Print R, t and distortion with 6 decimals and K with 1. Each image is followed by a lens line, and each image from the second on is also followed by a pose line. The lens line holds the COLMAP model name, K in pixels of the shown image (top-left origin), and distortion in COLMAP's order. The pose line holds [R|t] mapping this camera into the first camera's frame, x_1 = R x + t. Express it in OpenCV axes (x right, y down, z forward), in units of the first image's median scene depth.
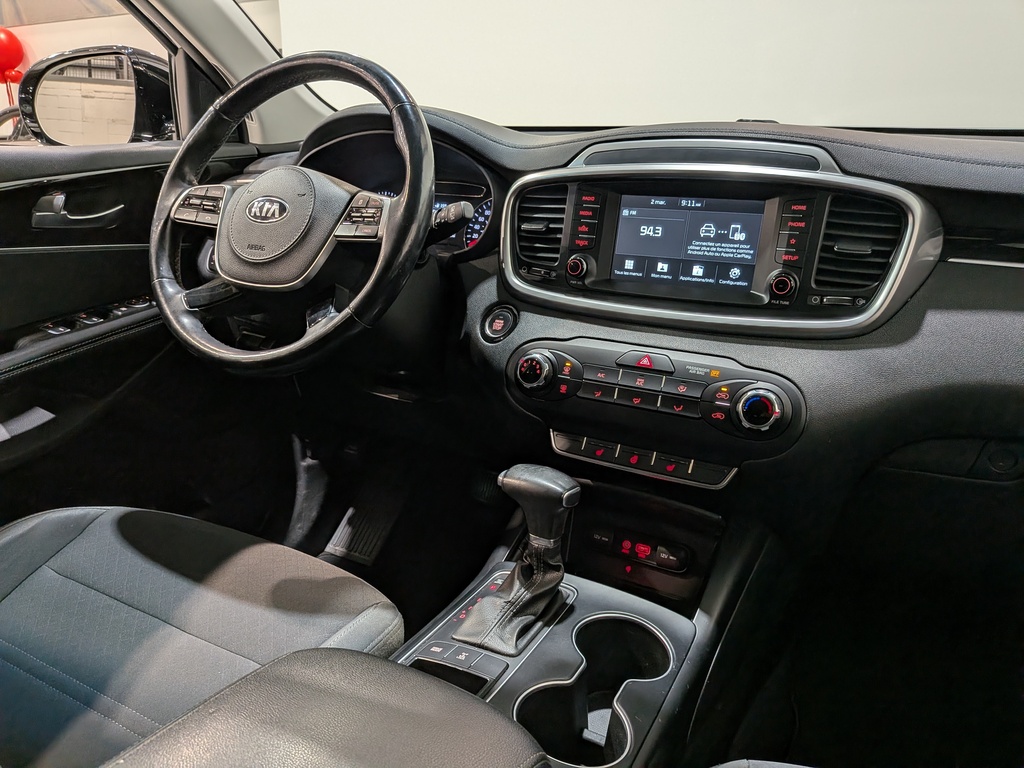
lens RADIAL K [[744.2, 0, 485.5], [0, 744.2, 397.7], [0, 0, 1]] dist [0.115744, -0.239472]
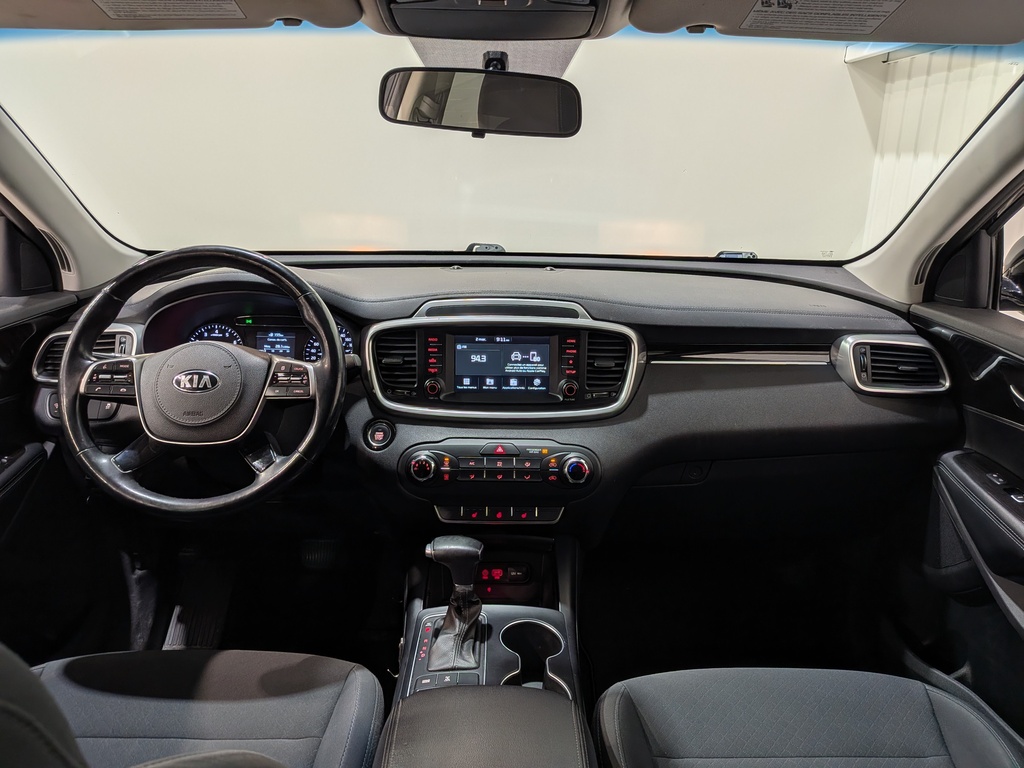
lens RADIAL K [[740.7, 0, 511.7], [0, 740.7, 388.8], [0, 0, 1]] dist [0.091485, -0.174755]
pose [[0.866368, -0.144221, 0.478128, -0.440517], [0.157303, 0.987467, 0.012822, -0.176732], [-0.473985, 0.064102, 0.878197, -0.313167]]
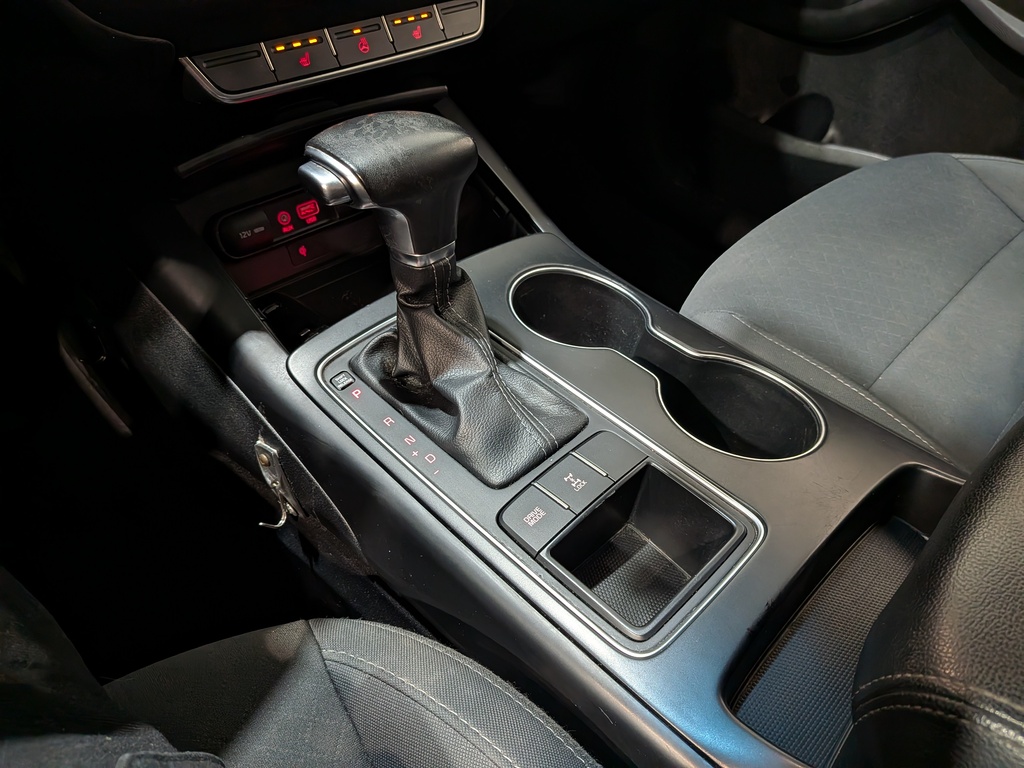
lens RADIAL K [[747.3, 0, 498.3], [0, 747.3, 400.6], [0, 0, 1]] dist [0.030885, -0.070698]
pose [[0.292682, -0.676914, 0.675370, -0.305456], [0.216941, 0.734889, 0.642554, -0.053561], [-0.931275, -0.041549, 0.361939, 0.696647]]
